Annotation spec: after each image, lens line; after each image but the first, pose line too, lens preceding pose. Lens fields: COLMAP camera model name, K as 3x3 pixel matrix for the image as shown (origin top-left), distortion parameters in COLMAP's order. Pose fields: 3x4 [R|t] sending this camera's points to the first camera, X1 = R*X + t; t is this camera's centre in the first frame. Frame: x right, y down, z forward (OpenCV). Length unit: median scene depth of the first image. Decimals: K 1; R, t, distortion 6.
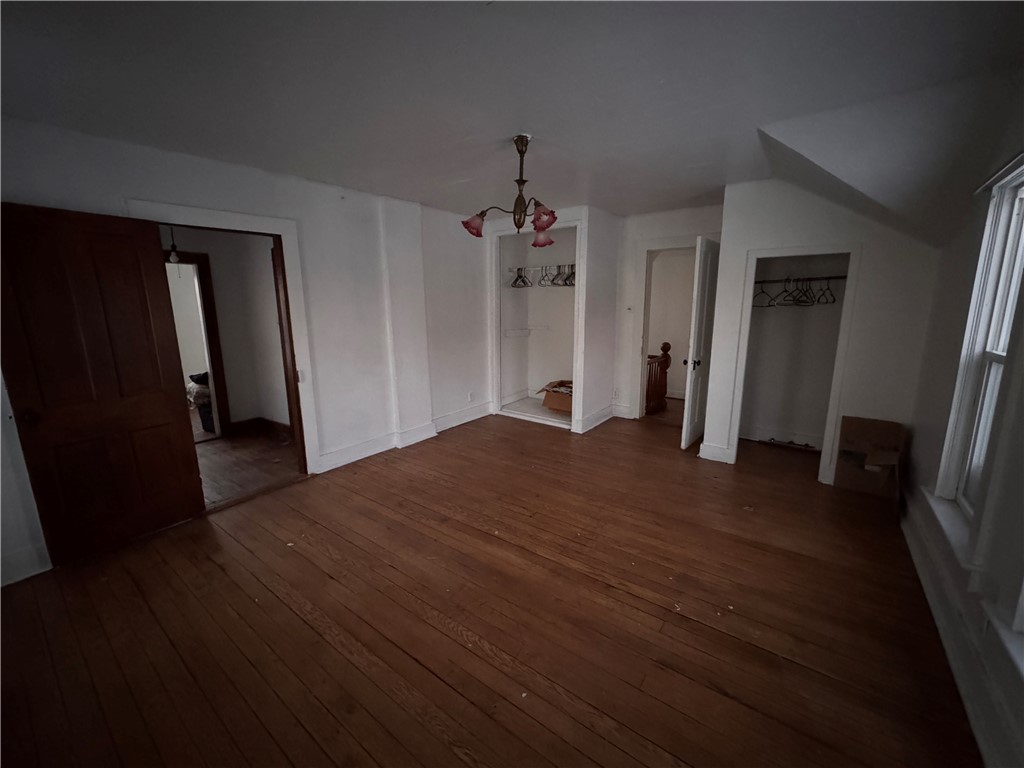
lens RADIAL K [[407.1, 0, 515.5], [0, 407.1, 381.4], [0, 0, 1]] dist [-0.003440, 0.000522]
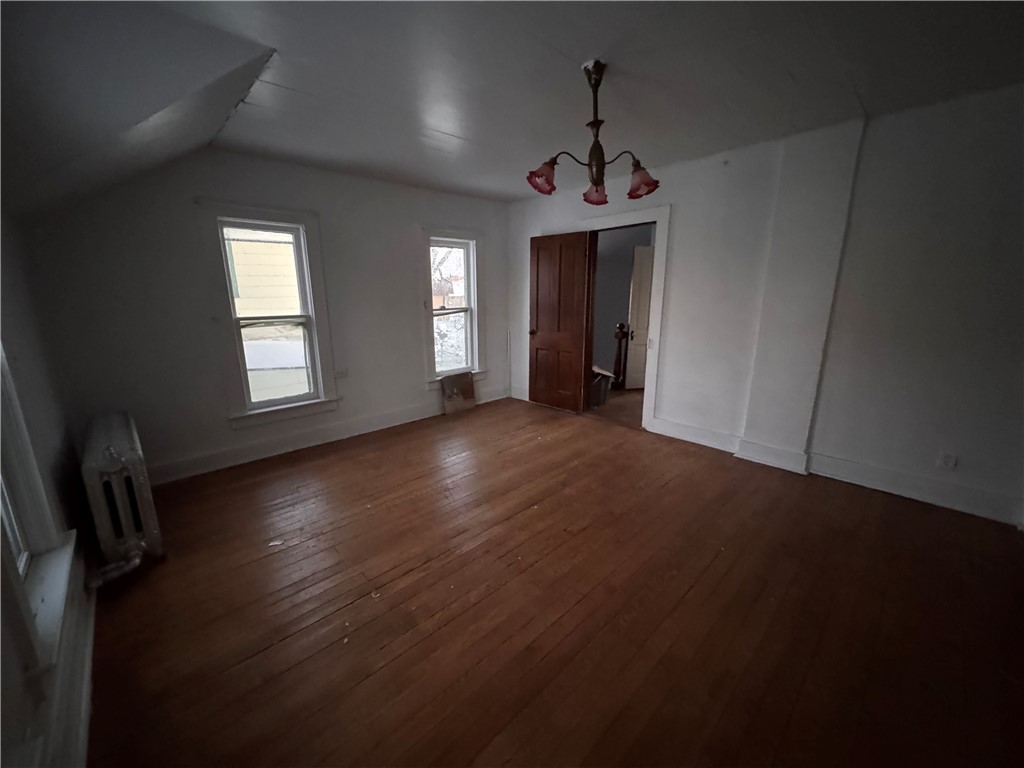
lens RADIAL K [[407.1, 0, 511.4], [0, 407.1, 381.9], [0, 0, 1]] dist [-0.003440, 0.000522]
pose [[-0.163998, 0.236535, -0.957683, 0.803501], [-0.174048, 0.948659, 0.264111, -0.174413], [0.970985, 0.209996, -0.114410, 0.913479]]
